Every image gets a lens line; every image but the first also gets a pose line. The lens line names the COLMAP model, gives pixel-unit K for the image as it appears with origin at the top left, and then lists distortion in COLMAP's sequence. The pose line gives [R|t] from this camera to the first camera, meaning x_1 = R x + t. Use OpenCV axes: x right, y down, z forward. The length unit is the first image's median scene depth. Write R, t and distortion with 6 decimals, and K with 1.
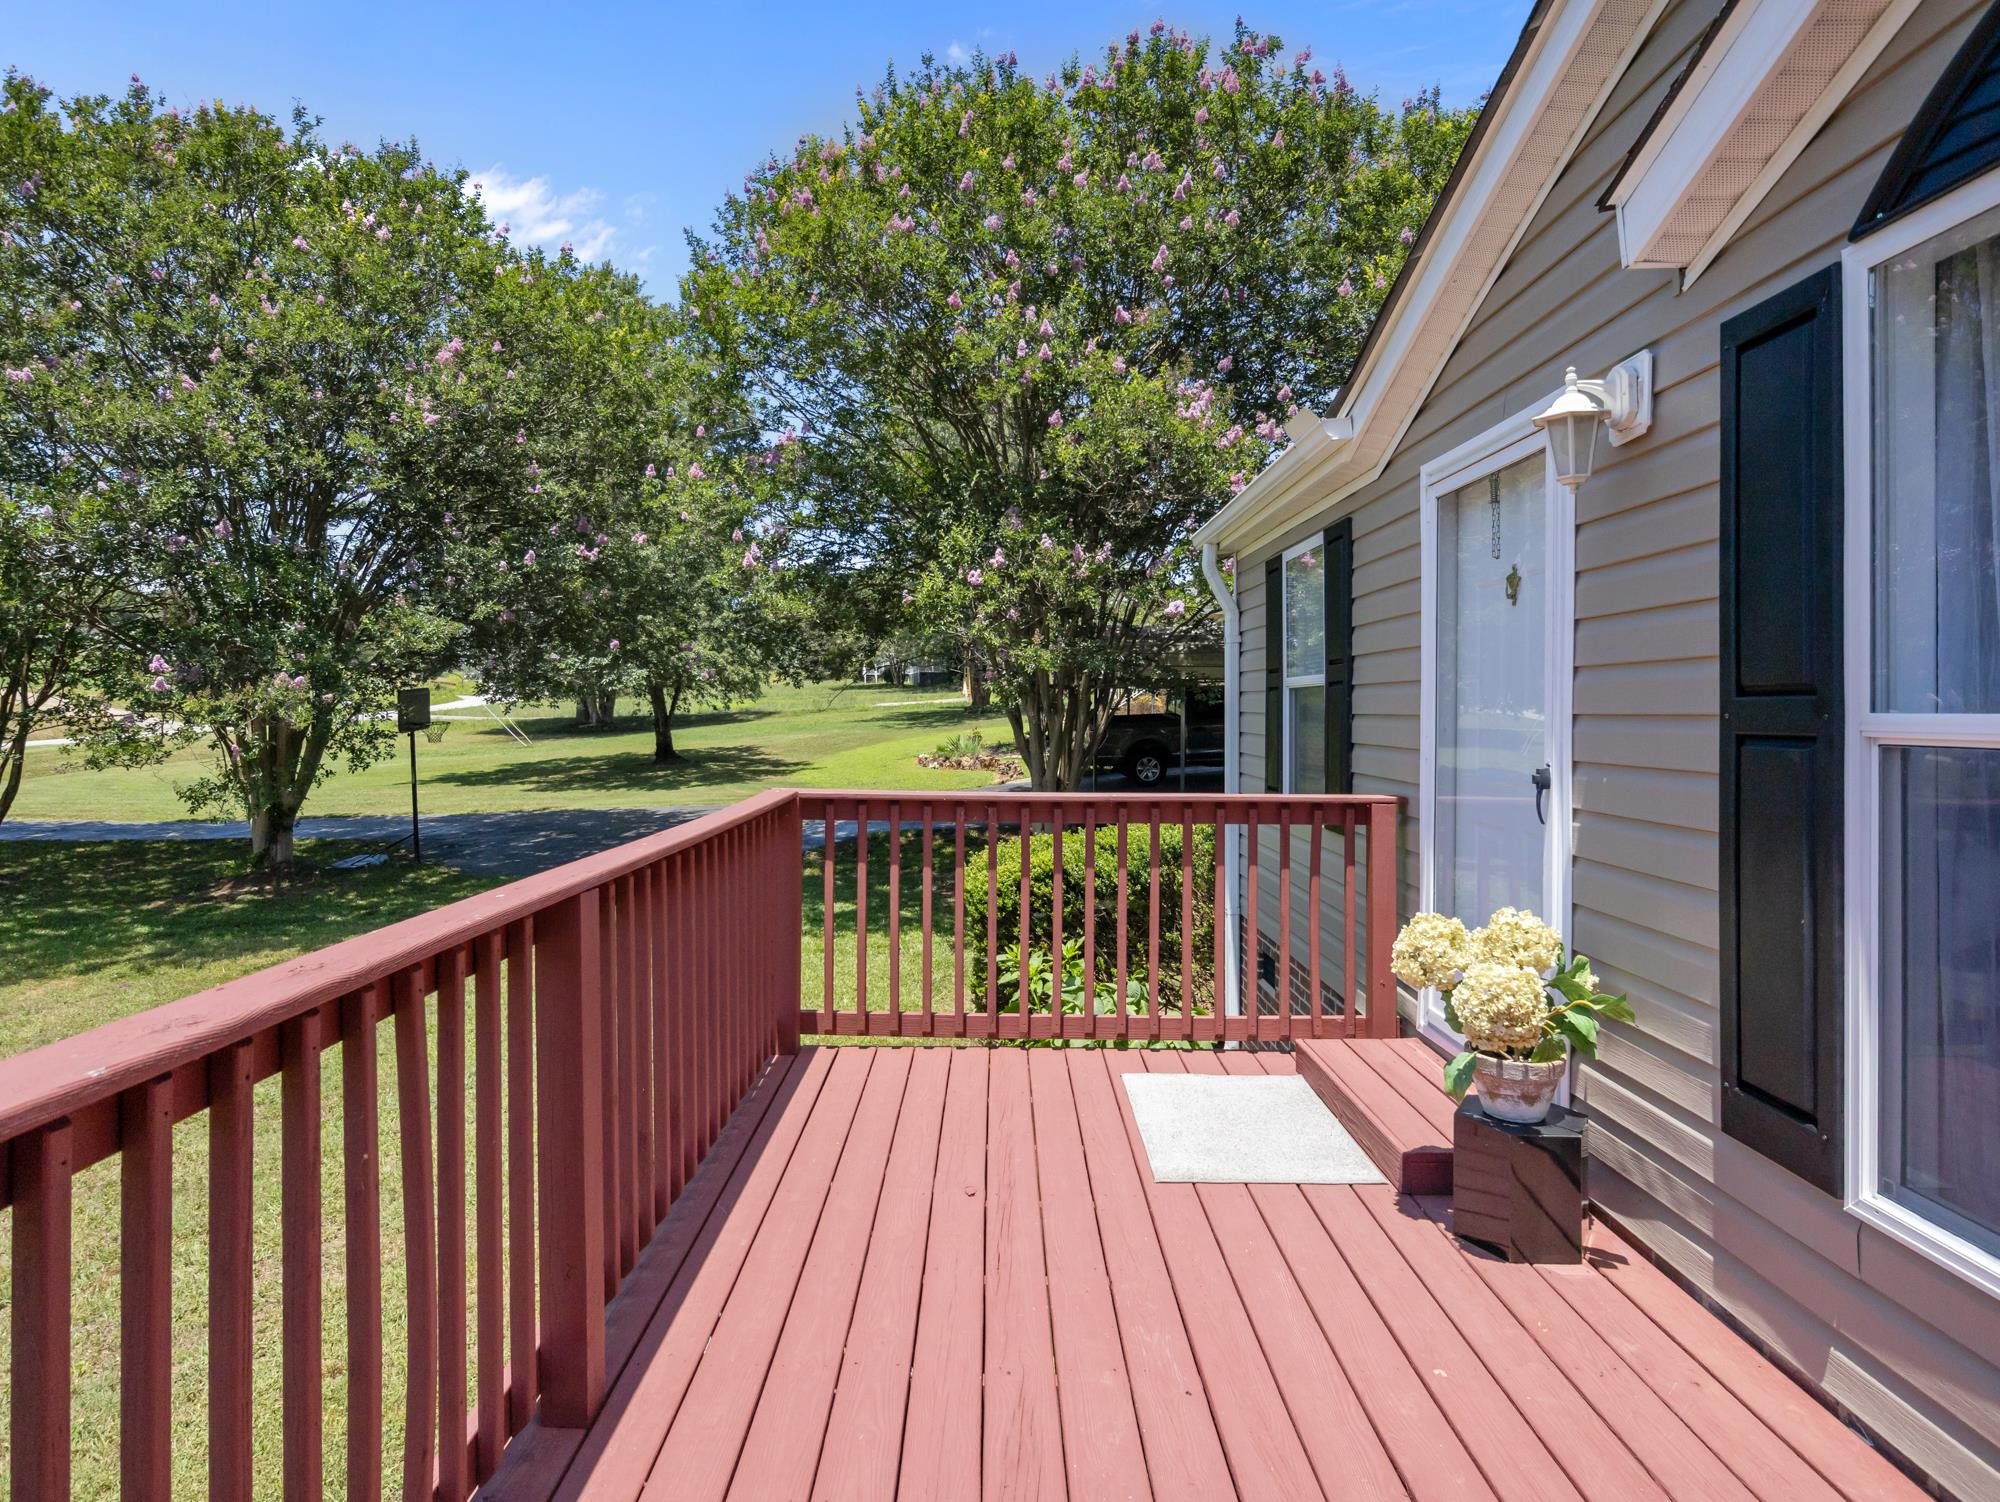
lens RADIAL K [[1186.6, 0, 982.7], [0, 1186.6, 716.5], [0, 0, 1]] dist [-0.013242, 0.002065]
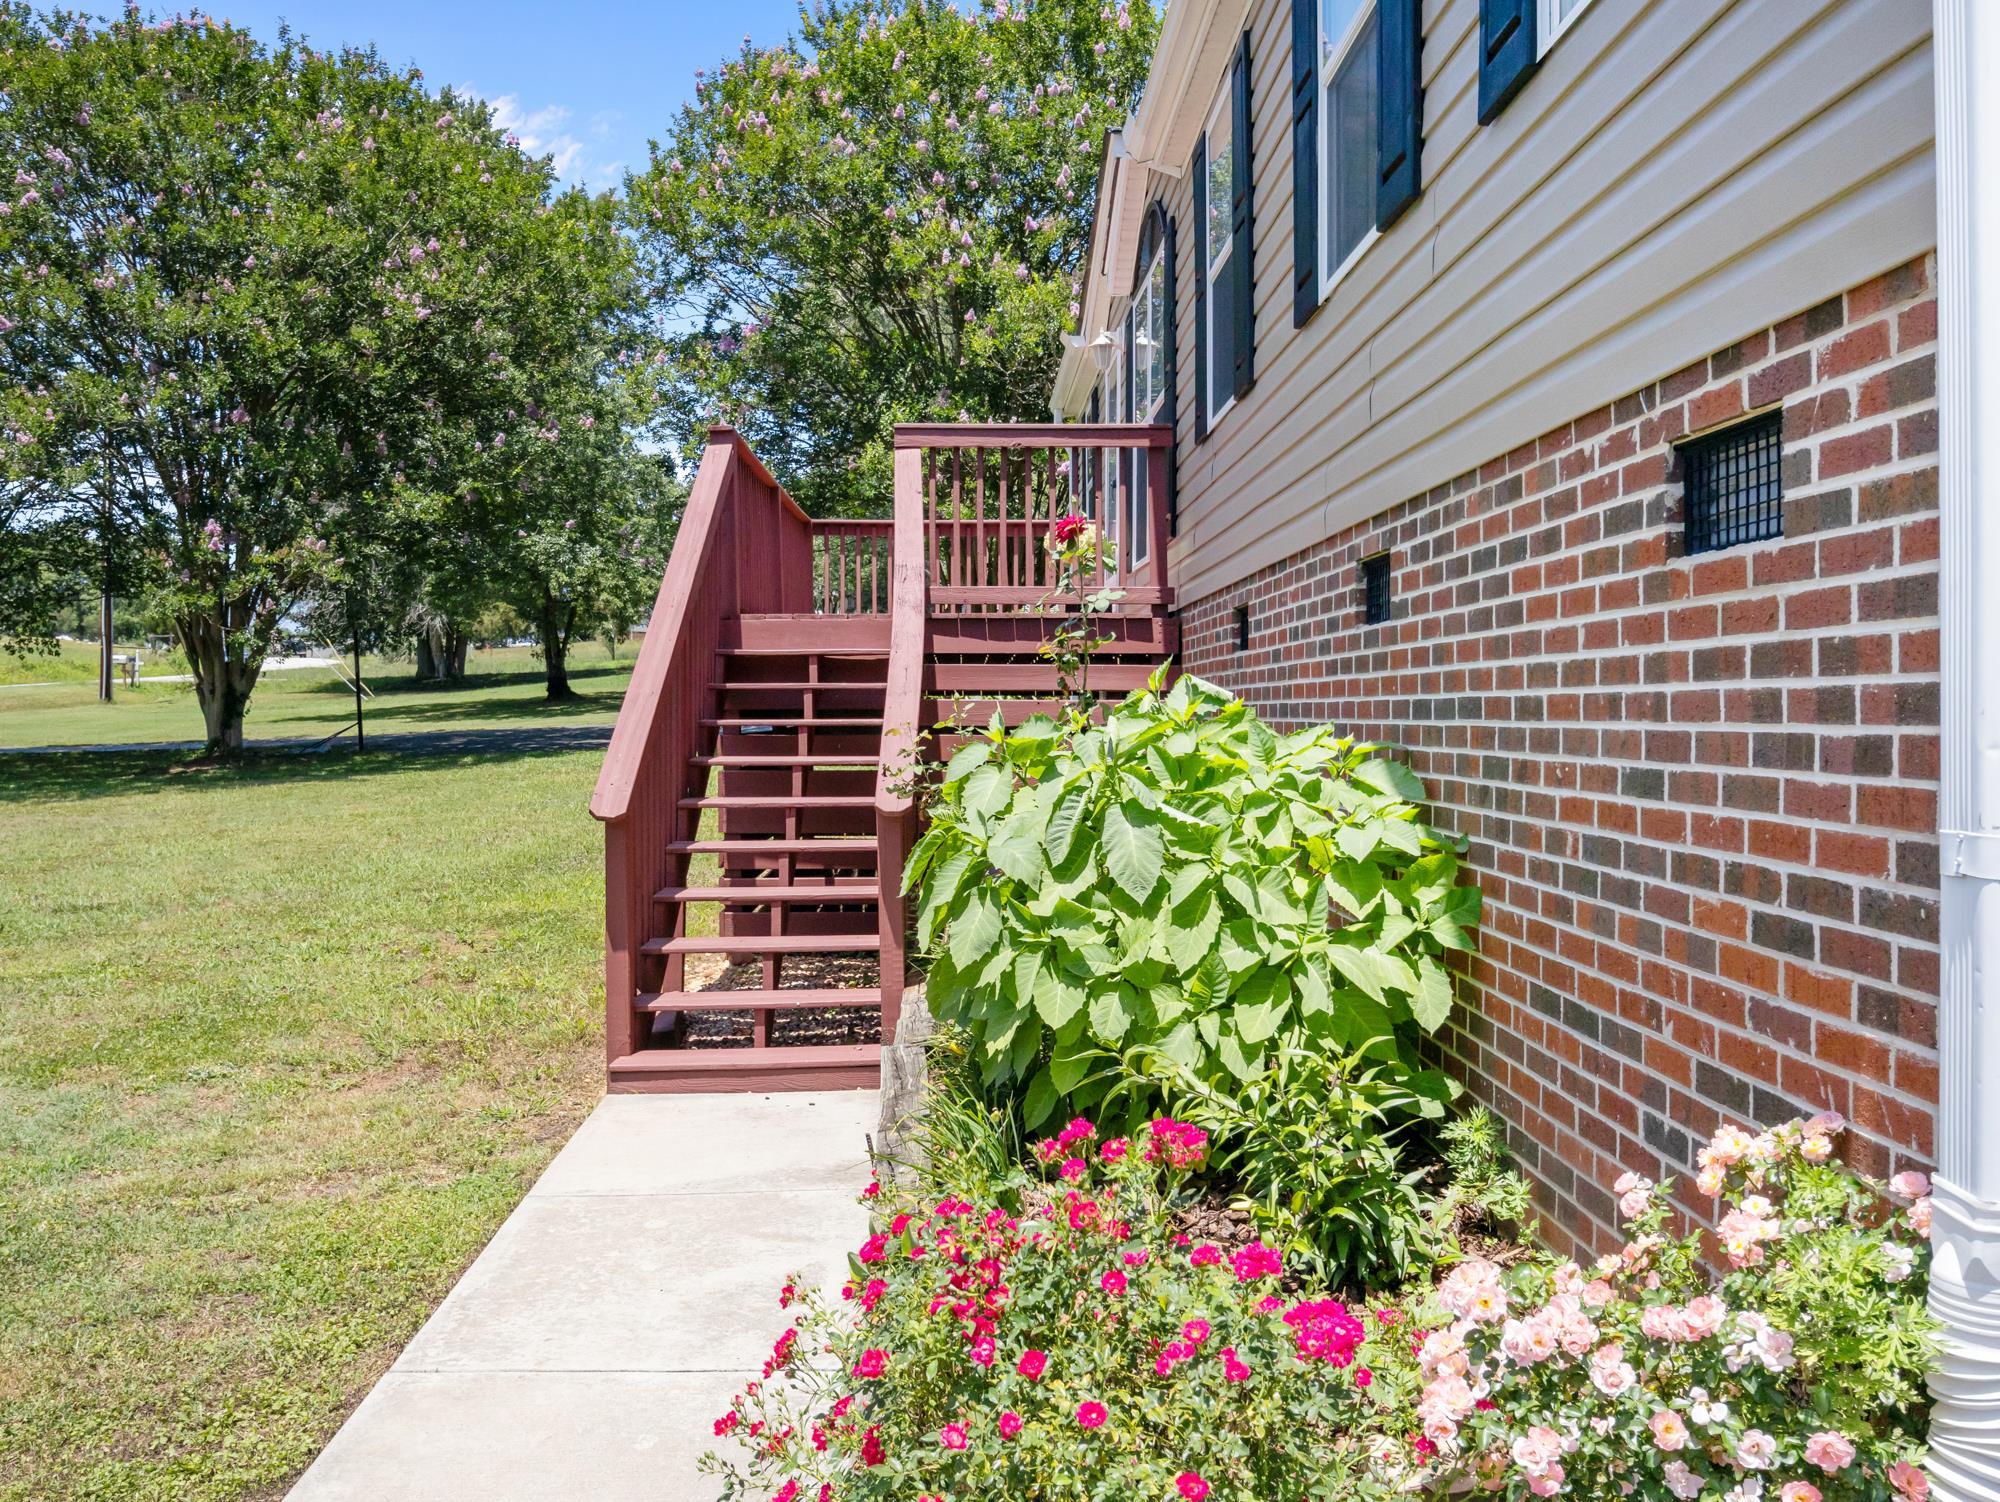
lens RADIAL K [[1666.9, 0, 999.3], [0, 1666.9, 757.1], [0, 0, 1]] dist [-0.029691, -0.010847]
pose [[0.999347, -0.012304, 0.033973, 0.020993], [0.011118, 0.999329, 0.034892, 0.128873], [-0.034379, -0.034491, 0.998813, -0.646315]]
